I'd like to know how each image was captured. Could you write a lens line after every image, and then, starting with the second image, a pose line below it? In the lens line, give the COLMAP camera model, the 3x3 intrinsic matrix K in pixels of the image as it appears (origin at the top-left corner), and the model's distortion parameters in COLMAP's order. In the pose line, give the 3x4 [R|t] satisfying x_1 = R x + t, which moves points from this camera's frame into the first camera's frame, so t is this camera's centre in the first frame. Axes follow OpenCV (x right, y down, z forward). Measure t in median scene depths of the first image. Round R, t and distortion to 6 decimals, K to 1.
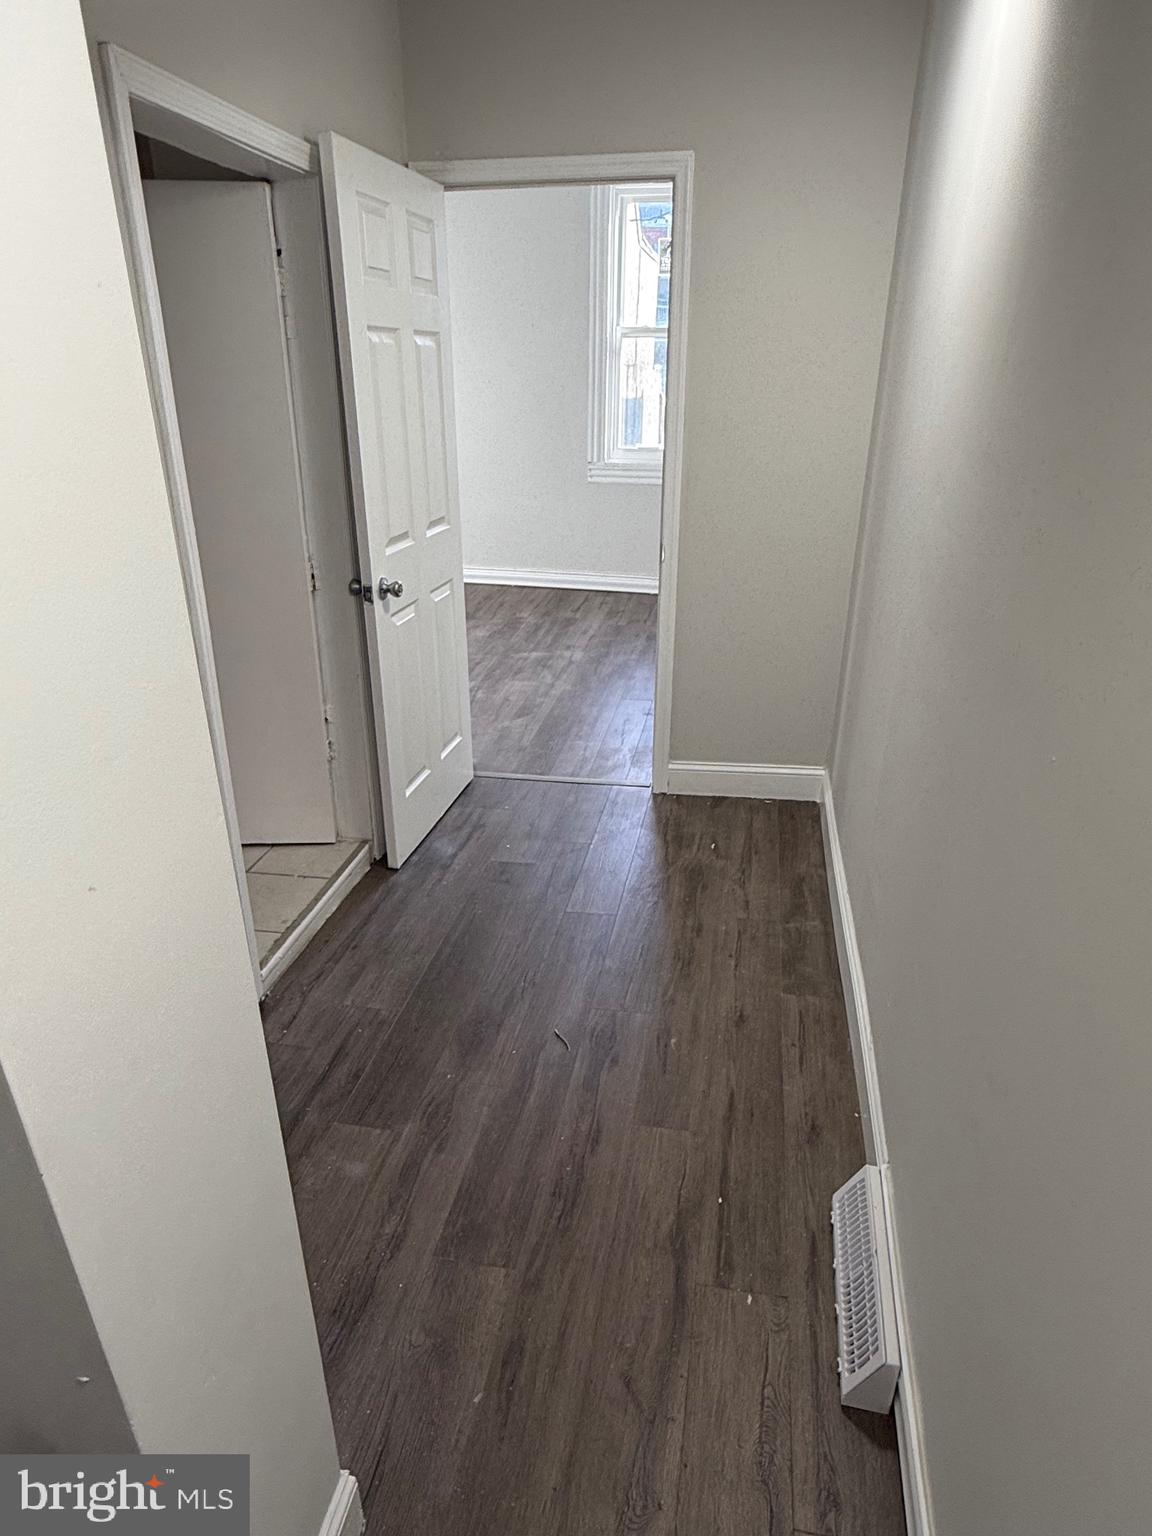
lens RADIAL K [[914.5, 0, 572.5], [0, 914.5, 767.7], [0, 0, 1]] dist [-0.000168, 0.000304]
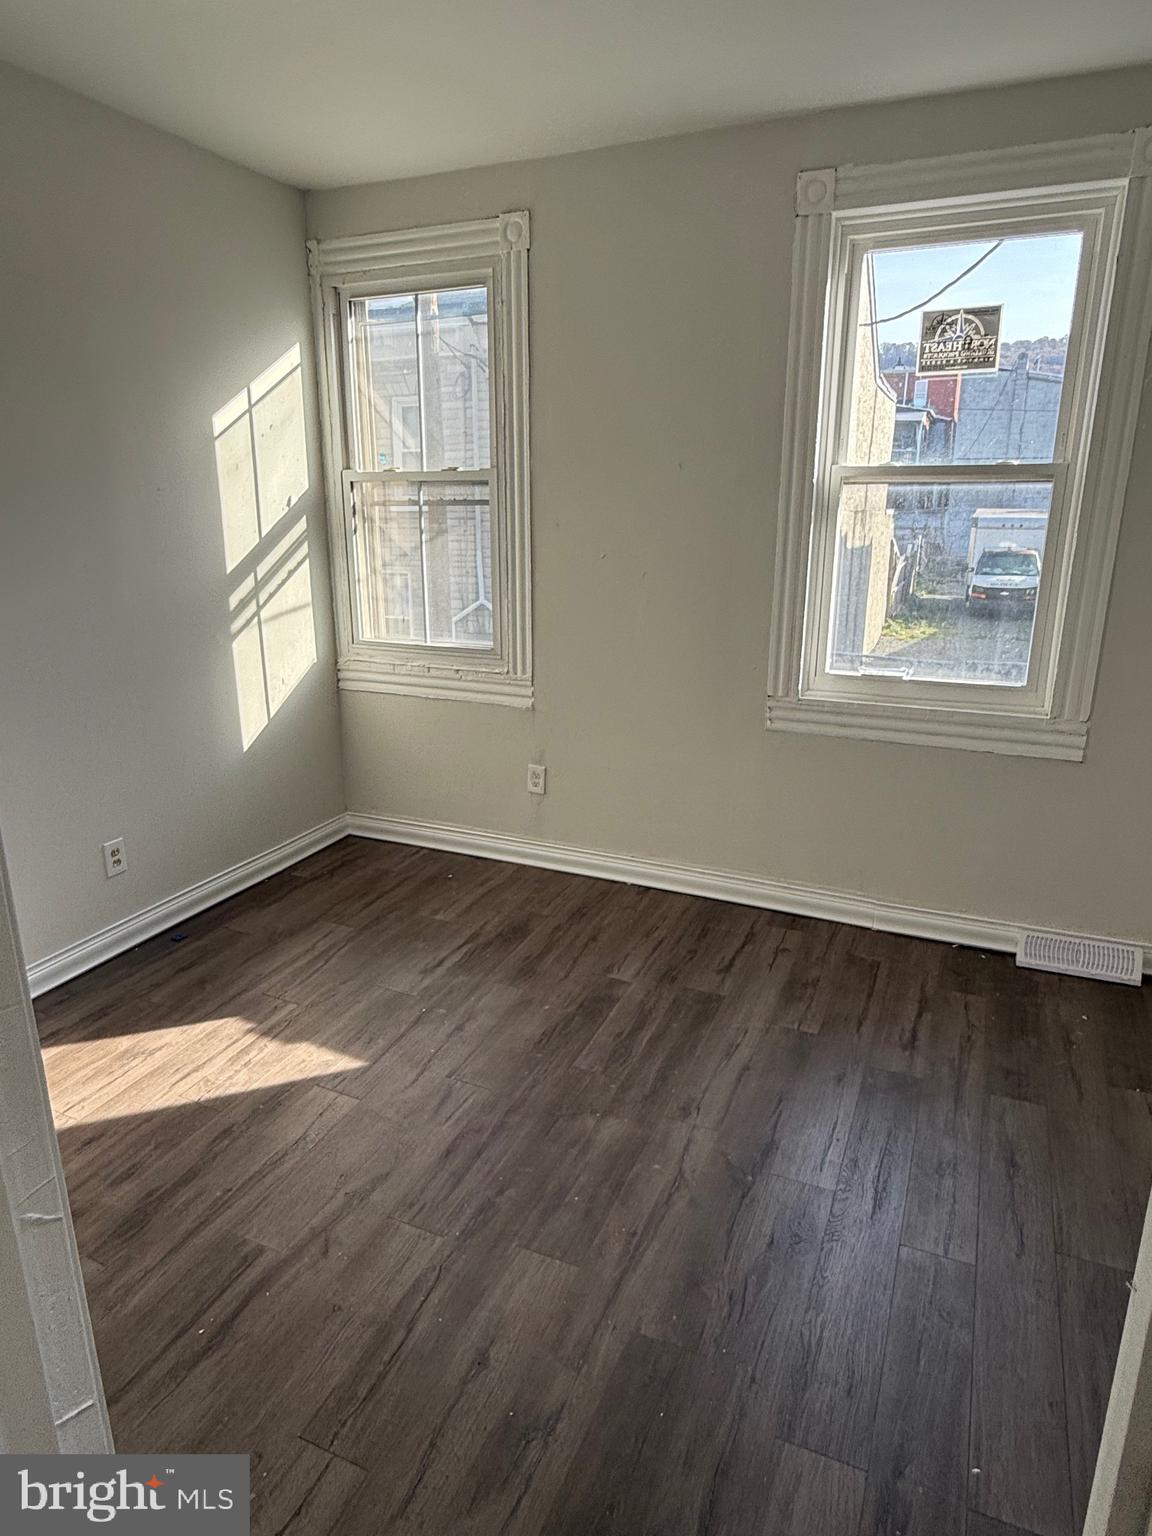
lens RADIAL K [[914.5, 0, 580.8], [0, 914.5, 764.8], [0, 0, 1]] dist [-0.000168, 0.000304]
pose [[0.974237, 0.056777, -0.218261, 0.031562], [-0.087177, 0.987372, -0.132278, -0.214686], [0.207994, 0.147897, 0.966884, 0.455058]]
